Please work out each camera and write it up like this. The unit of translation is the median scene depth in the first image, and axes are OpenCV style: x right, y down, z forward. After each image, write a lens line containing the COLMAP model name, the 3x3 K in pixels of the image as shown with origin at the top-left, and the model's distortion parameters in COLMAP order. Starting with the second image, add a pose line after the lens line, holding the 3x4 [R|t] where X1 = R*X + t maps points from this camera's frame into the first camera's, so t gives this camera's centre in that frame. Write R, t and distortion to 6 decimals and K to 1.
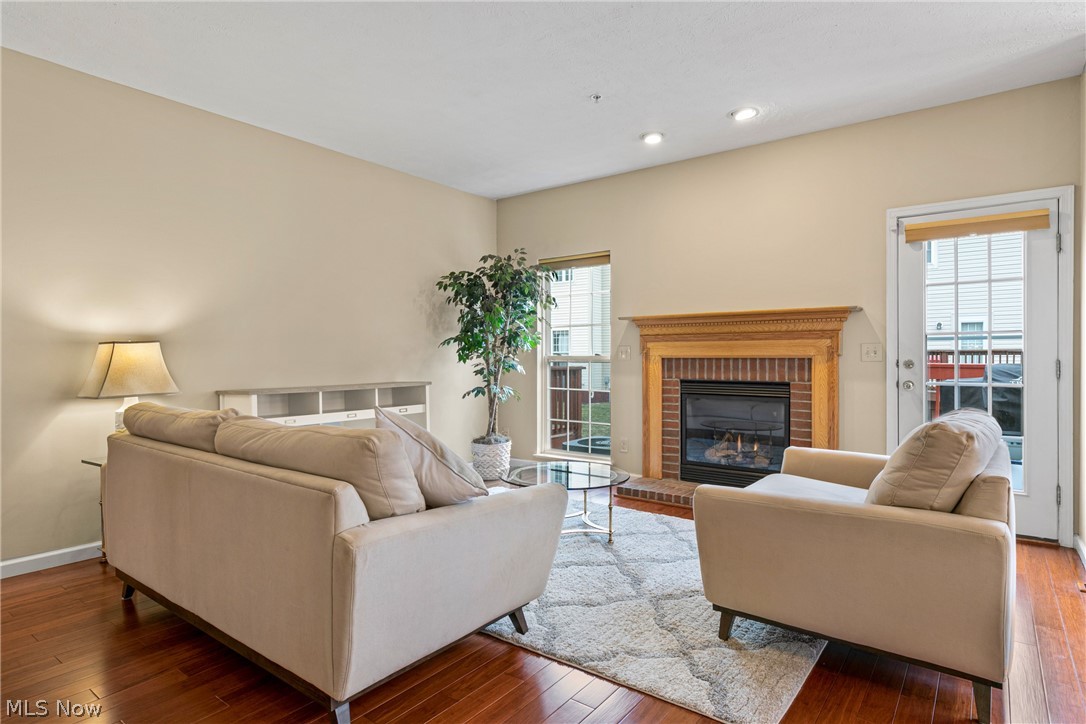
lens RADIAL K [[589.3, 0, 545.0], [0, 589.3, 360.2], [0, 0, 1]] dist [0.012646, -0.000945]
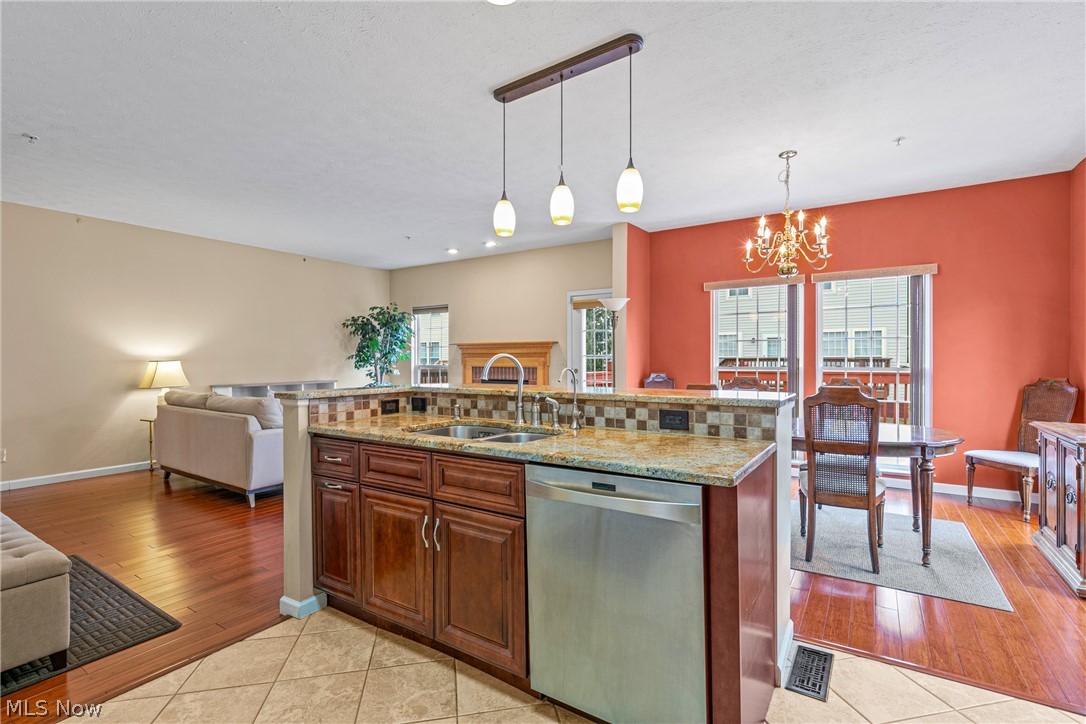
lens RADIAL K [[510.1, 0, 541.3], [0, 510.1, 359.2], [0, 0, 1]] dist [-0.001796, 0.000042]
pose [[0.998517, 0.000928, 0.054441, 0.329070], [-0.000650, 0.999987, -0.005122, -0.018607], [-0.054445, 0.005079, 0.998504, -0.546837]]
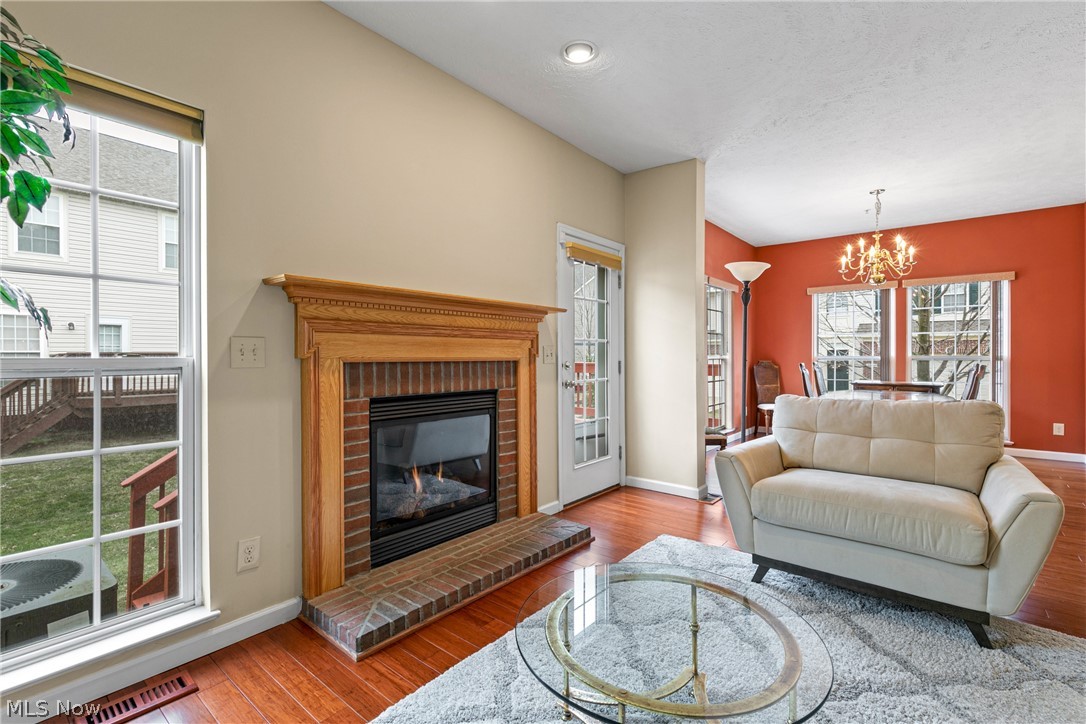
lens RADIAL K [[486.0, 0, 550.1], [0, 486.0, 356.0], [0, 0, 1]] dist [-0.002061, 0.000215]
pose [[0.034582, 0.004226, 0.999393, -0.252461], [0.007522, 0.999962, -0.004489, -0.006268], [-0.999374, 0.007672, 0.034549, 0.807345]]
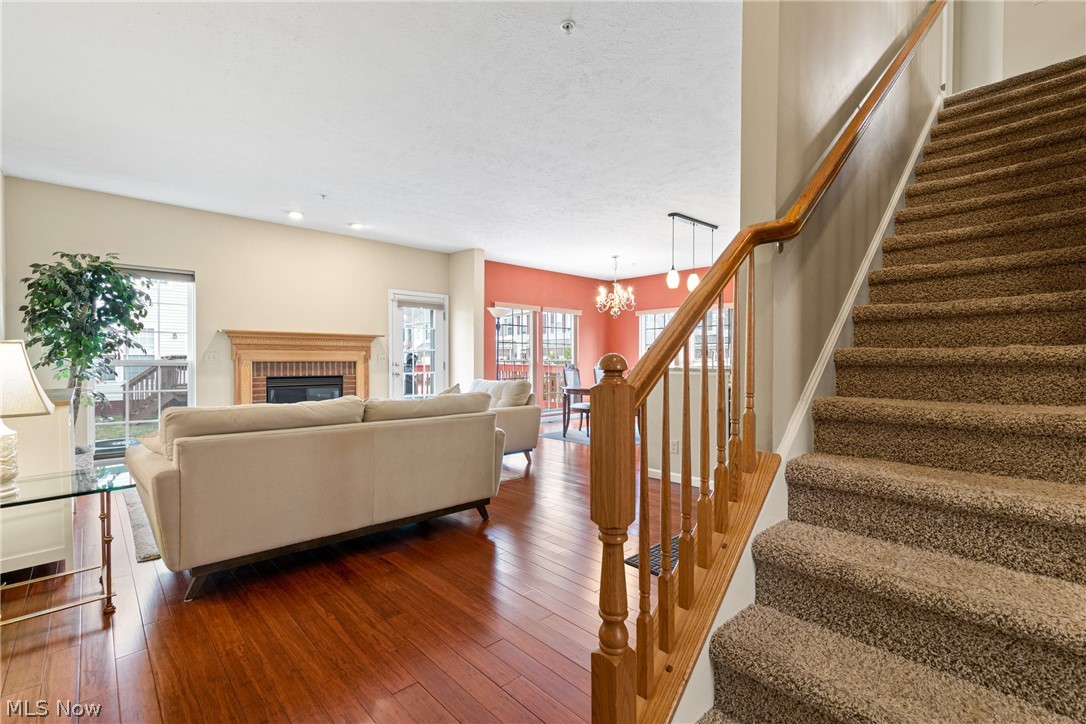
lens RADIAL K [[486.0, 0, 552.1], [0, 486.0, 357.6], [0, 0, 1]] dist [-0.002061, 0.000215]
pose [[0.165687, 0.007129, 0.986153, -0.803773], [0.004245, 0.999959, -0.007942, -0.001182], [-0.986169, 0.005502, 0.165650, 0.138417]]
